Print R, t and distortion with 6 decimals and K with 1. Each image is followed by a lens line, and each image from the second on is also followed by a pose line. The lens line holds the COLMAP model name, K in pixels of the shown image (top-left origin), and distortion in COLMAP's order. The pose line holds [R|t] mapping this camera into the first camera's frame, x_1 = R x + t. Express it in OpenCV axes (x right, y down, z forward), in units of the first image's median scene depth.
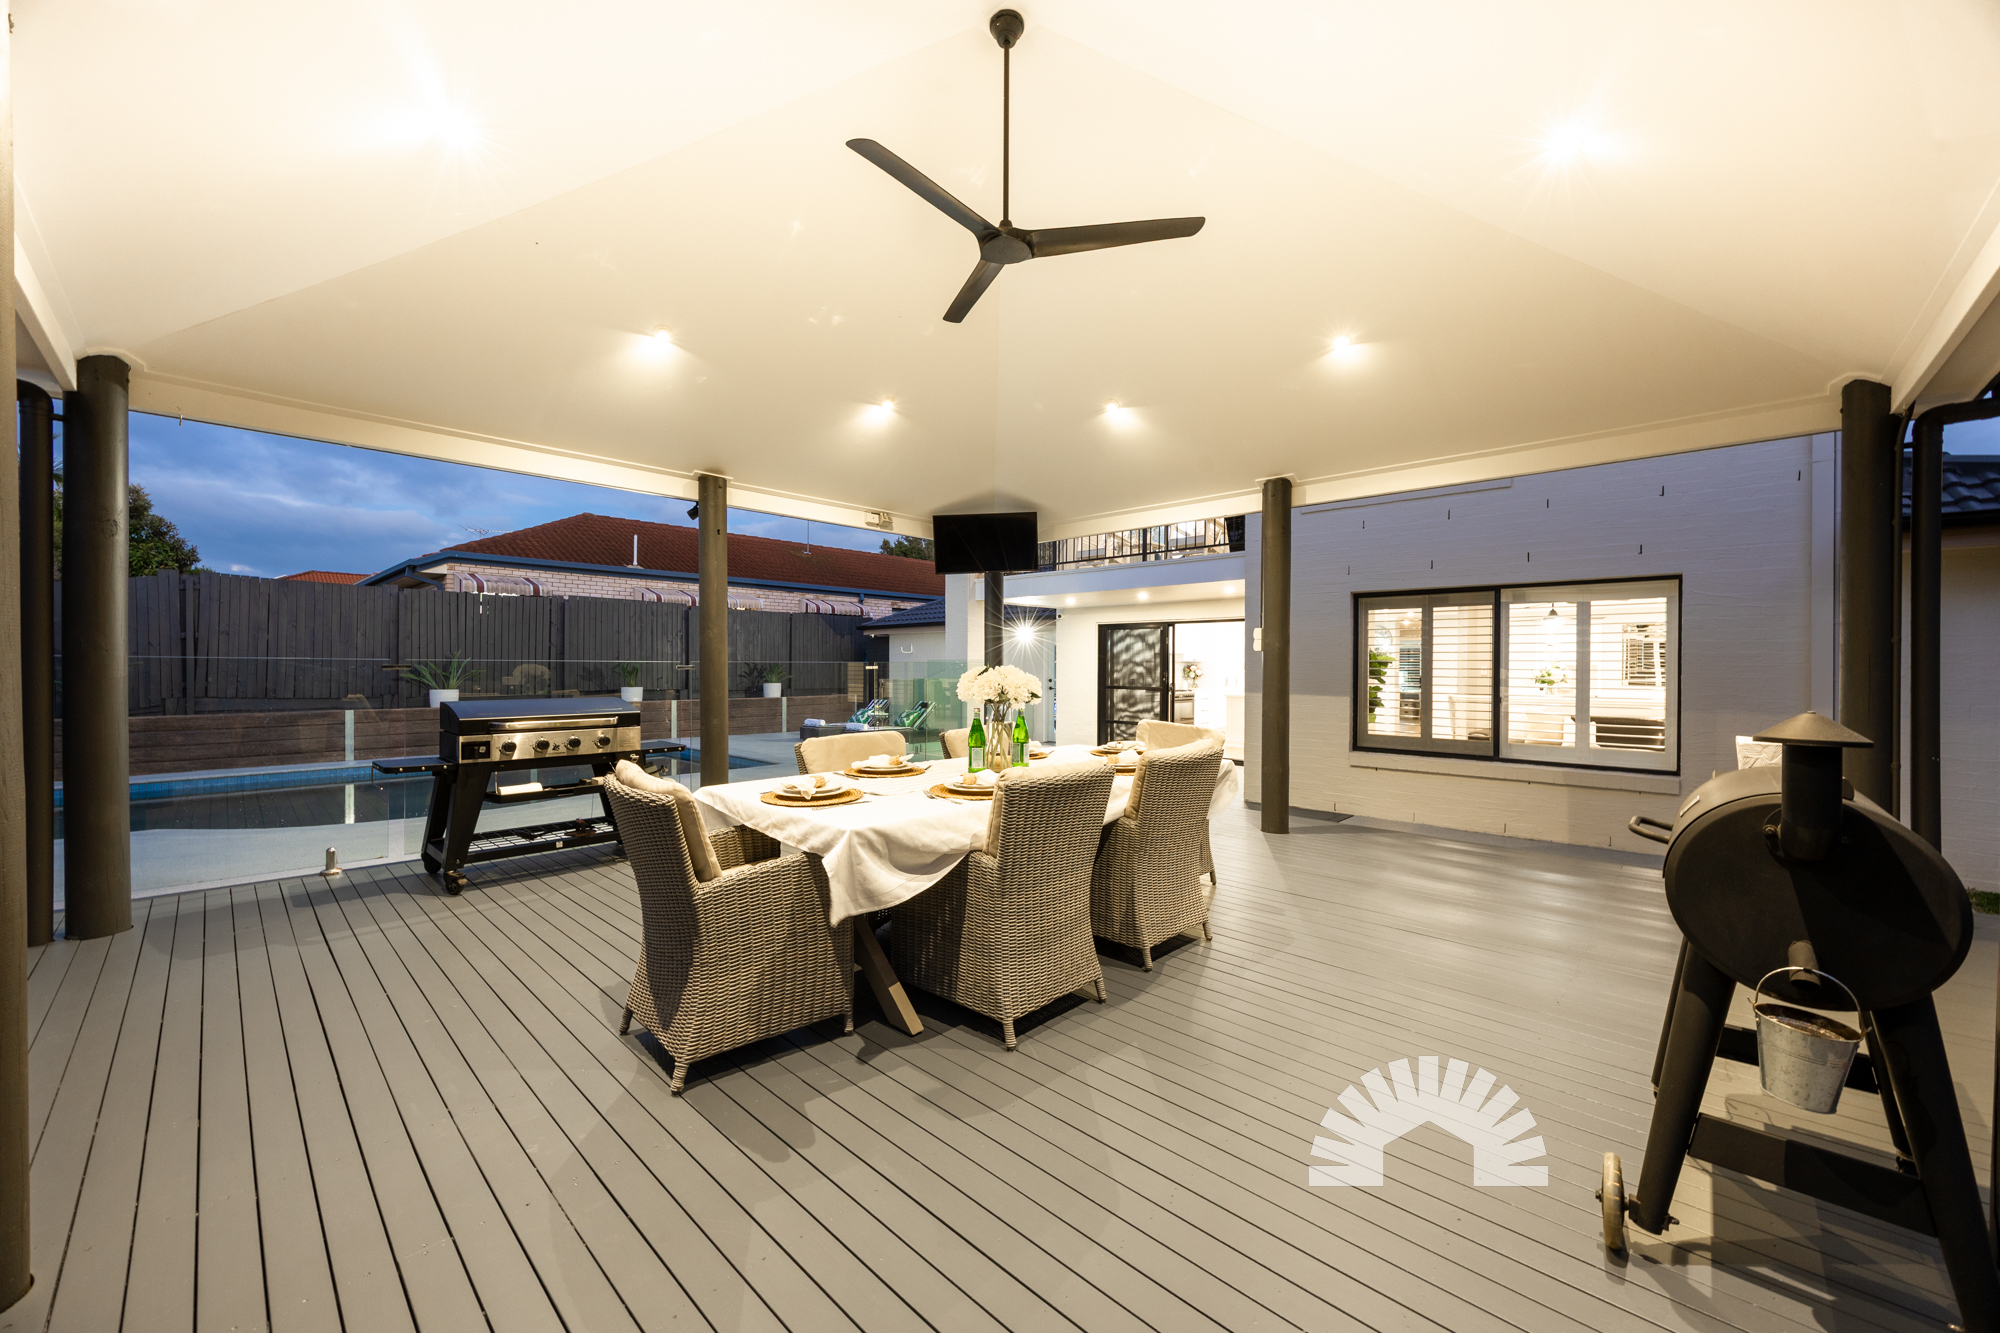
lens RADIAL K [[753.4, 0, 1000.0], [0, 753.4, 666.5], [0, 0, 1]] dist [0.000012, 0.000002]
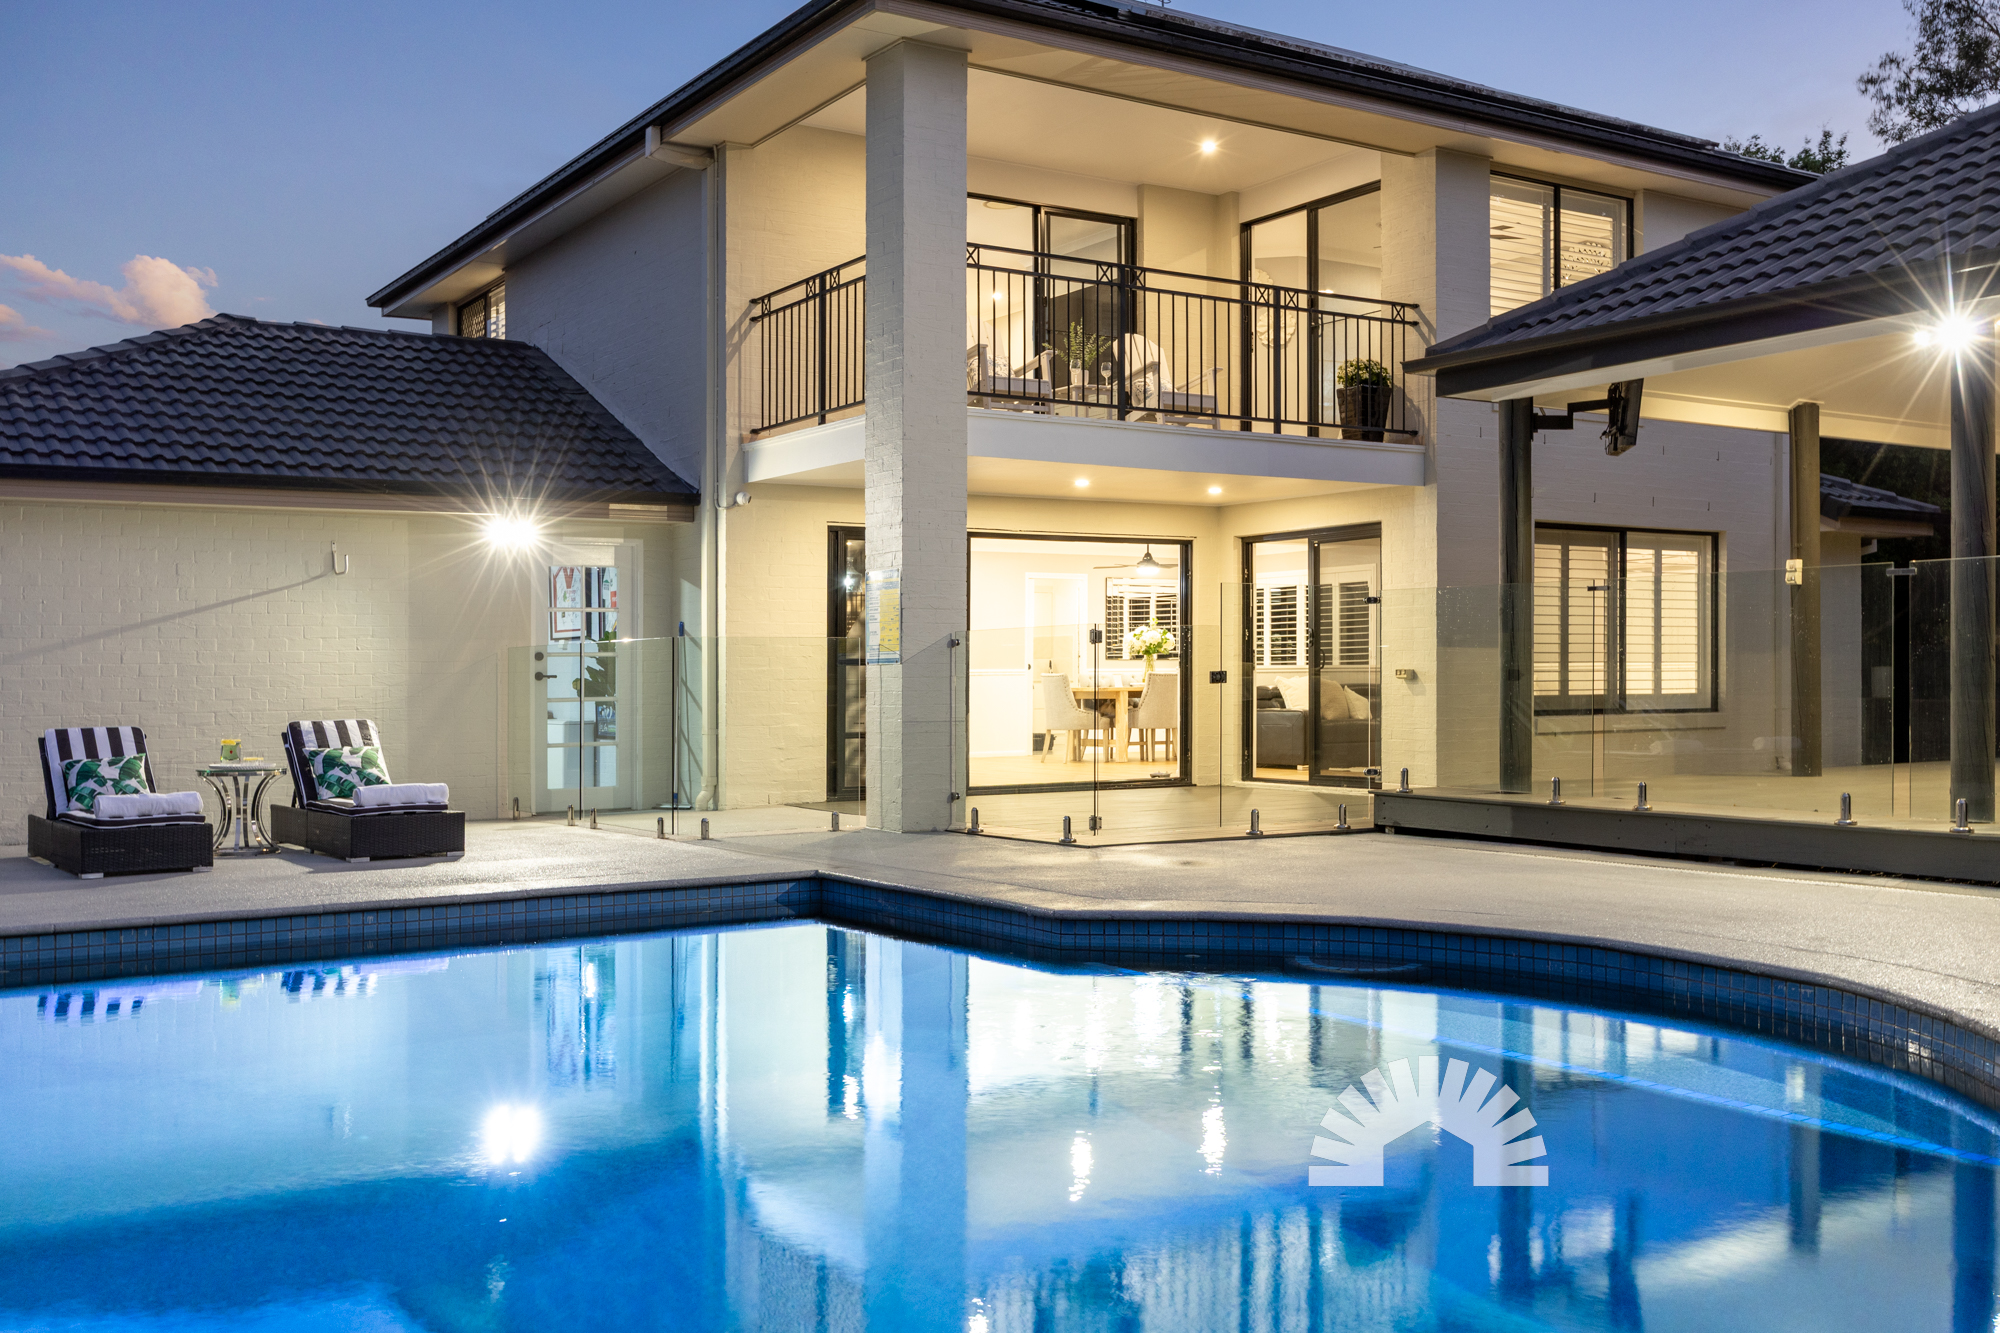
lens RADIAL K [[1882.1, 0, 1000.0], [0, 1882.1, 666.5], [0, 0, 1]] dist [-0.015892, 0.071426]
pose [[0.234294, 0.001613, 0.972164, -1.693767], [0.011976, 0.999918, -0.004545, 0.062720], [-0.972092, 0.012707, 0.234255, 1.138383]]
